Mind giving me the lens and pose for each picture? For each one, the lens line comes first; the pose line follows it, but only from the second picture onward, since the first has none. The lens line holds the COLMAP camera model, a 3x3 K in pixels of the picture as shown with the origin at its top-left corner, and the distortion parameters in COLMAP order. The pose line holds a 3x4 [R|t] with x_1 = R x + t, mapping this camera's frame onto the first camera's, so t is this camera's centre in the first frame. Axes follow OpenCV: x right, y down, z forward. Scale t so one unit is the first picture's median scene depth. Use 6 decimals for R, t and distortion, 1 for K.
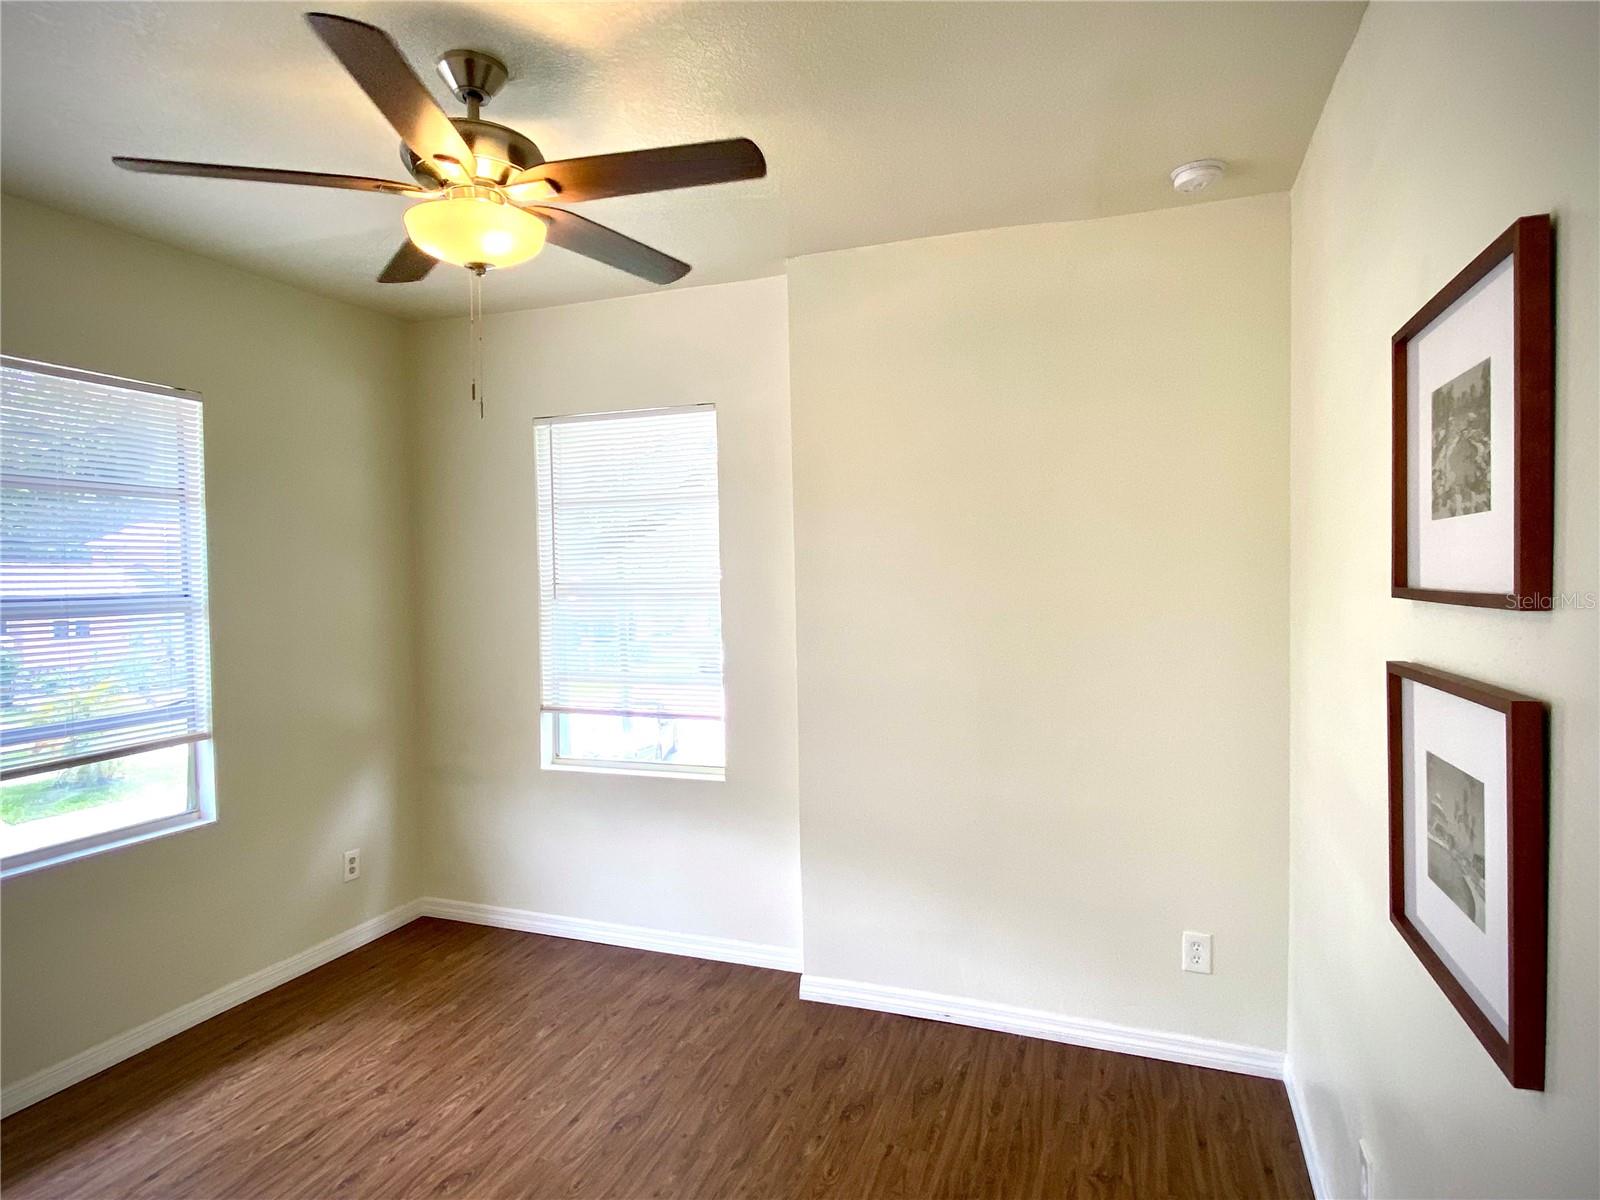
lens RADIAL K [[864.7, 0, 800.0], [0, 864.7, 600.0], [0, 0, 1]] dist [-0.000839, -0.000299]
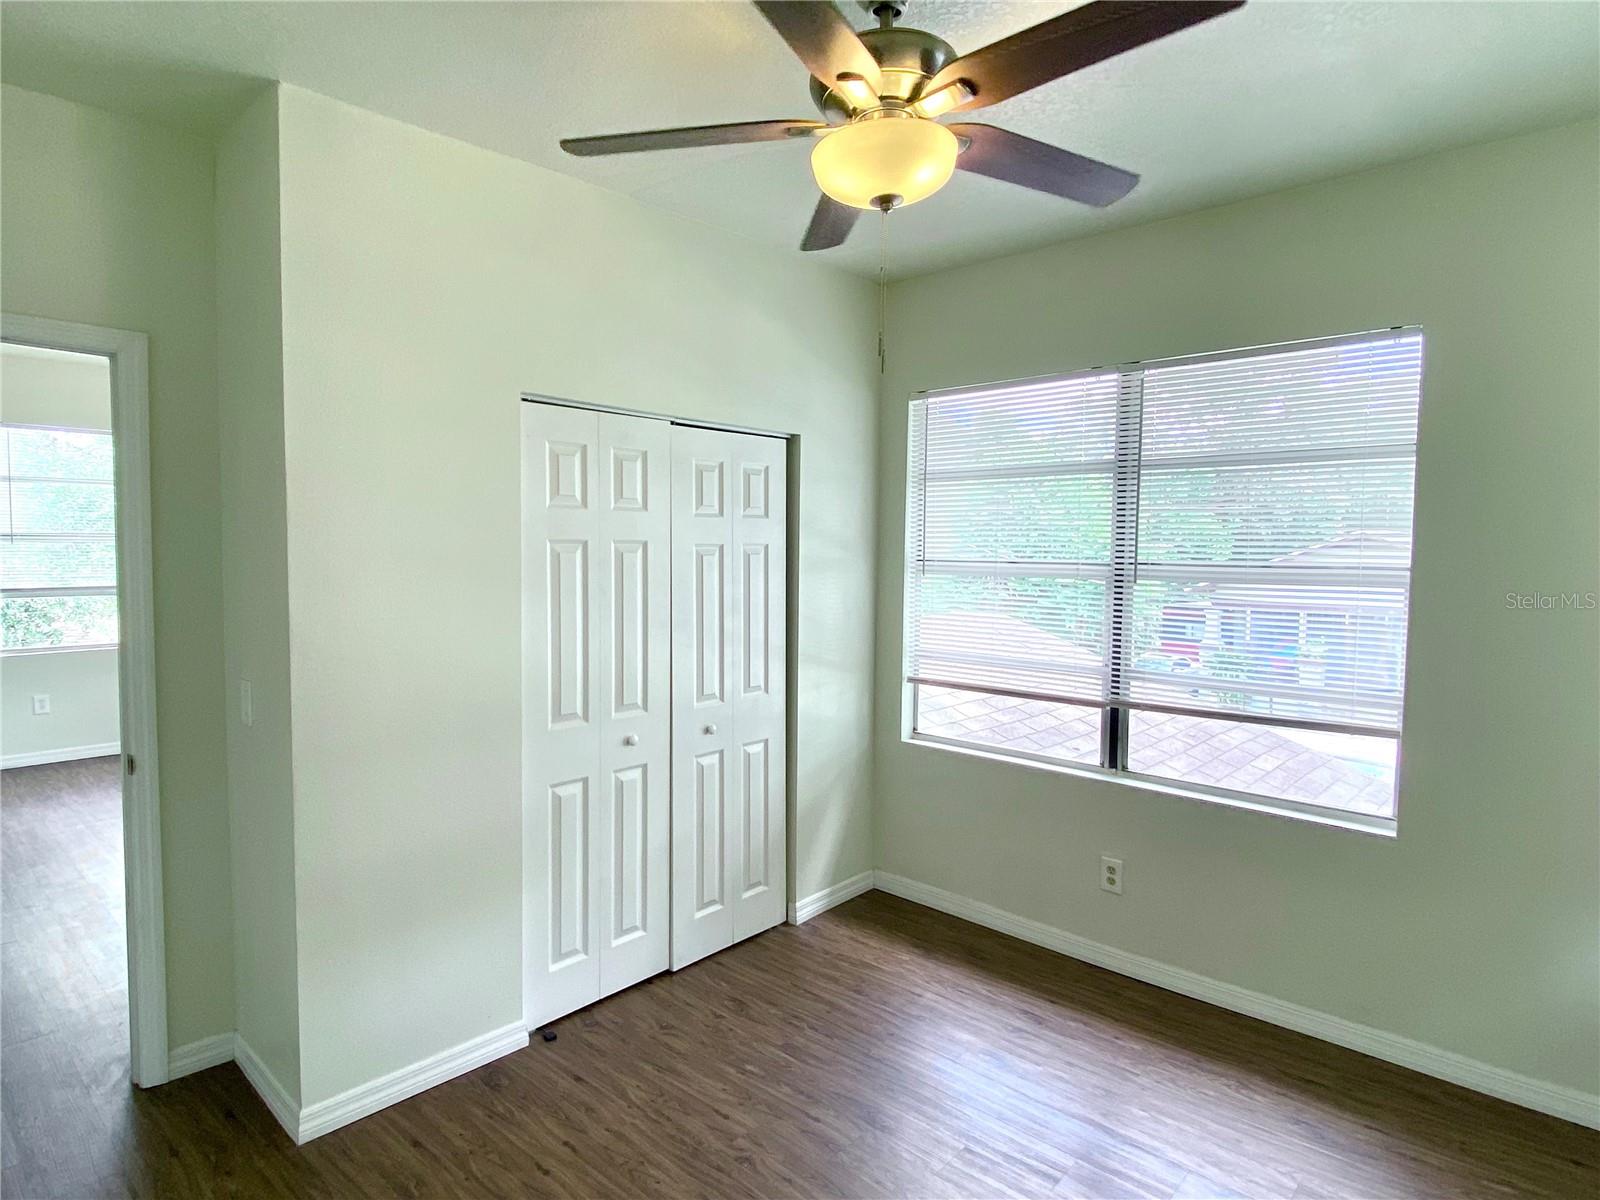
lens RADIAL K [[864.7, 0, 800.0], [0, 864.7, 600.0], [0, 0, 1]] dist [-0.000839, -0.000299]
pose [[-0.351347, 0.068623, -0.933727, 0.354001], [-0.023820, 0.996332, 0.082187, -0.034660], [0.935942, 0.051117, -0.348424, 0.878302]]
